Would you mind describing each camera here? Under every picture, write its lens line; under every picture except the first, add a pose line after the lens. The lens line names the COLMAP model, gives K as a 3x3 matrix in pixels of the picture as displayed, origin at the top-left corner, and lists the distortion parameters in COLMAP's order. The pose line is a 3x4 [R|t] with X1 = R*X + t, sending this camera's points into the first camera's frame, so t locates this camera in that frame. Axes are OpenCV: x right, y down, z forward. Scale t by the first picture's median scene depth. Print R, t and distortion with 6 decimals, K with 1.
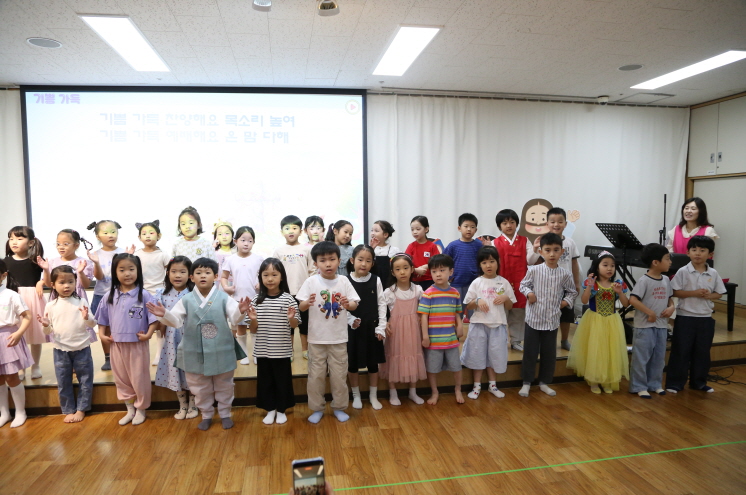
lens RADIAL K [[515.8, 0, 378.9], [0, 515.8, 251.1], [0, 0, 1]] dist [-0.116536, 0.071045]
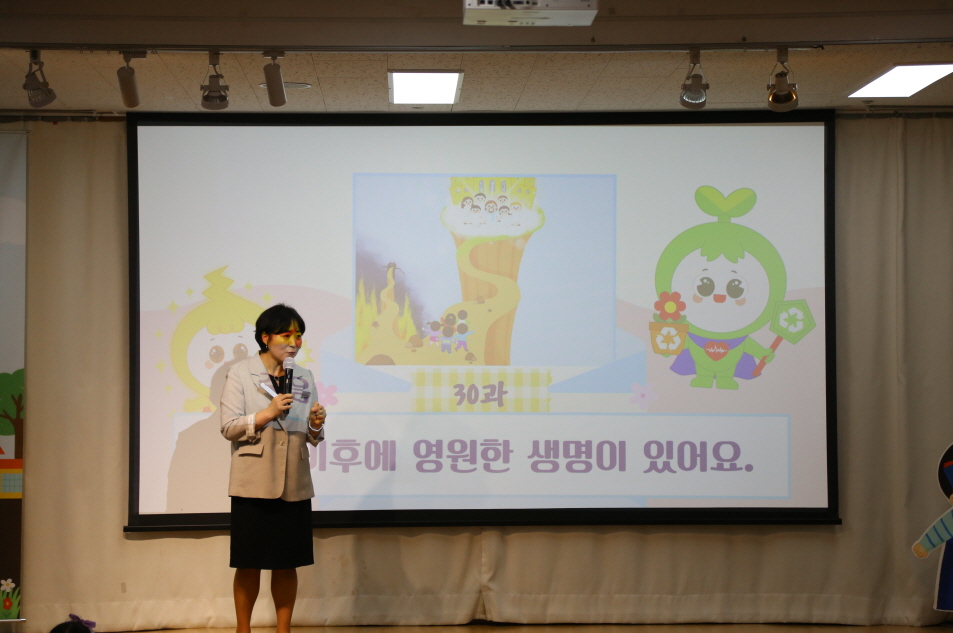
lens RADIAL K [[2701.0, 0, 476.5], [0, 2701.0, 316.5], [0, 0, 1]] dist [0.734427, -0.284111]
pose [[0.990945, 0.002053, -0.134255, -0.013665], [-0.014934, 0.995364, -0.095008, 0.126023], [0.133437, 0.096153, 0.986382, -1.692421]]
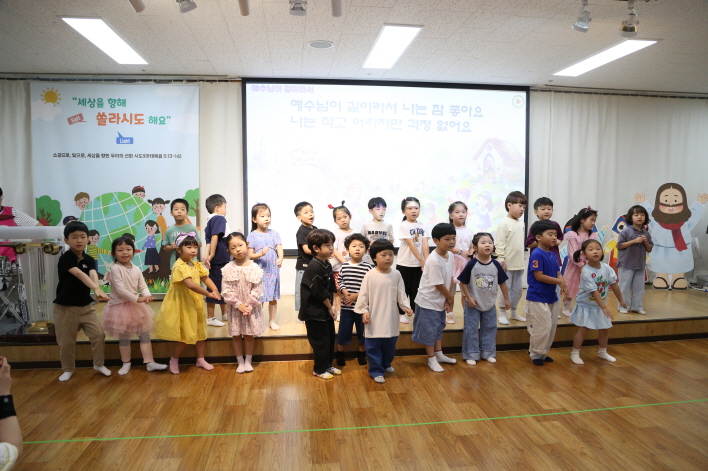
lens RADIAL K [[494.9, 0, 357.4], [0, 494.9, 238.7], [0, 0, 1]] dist [-0.106521, 0.065172]
pose [[0.999396, 0.011399, -0.032841, -0.431288], [-0.010957, 0.999847, 0.013611, 0.020351], [0.032992, -0.013243, 0.999368, -0.133925]]
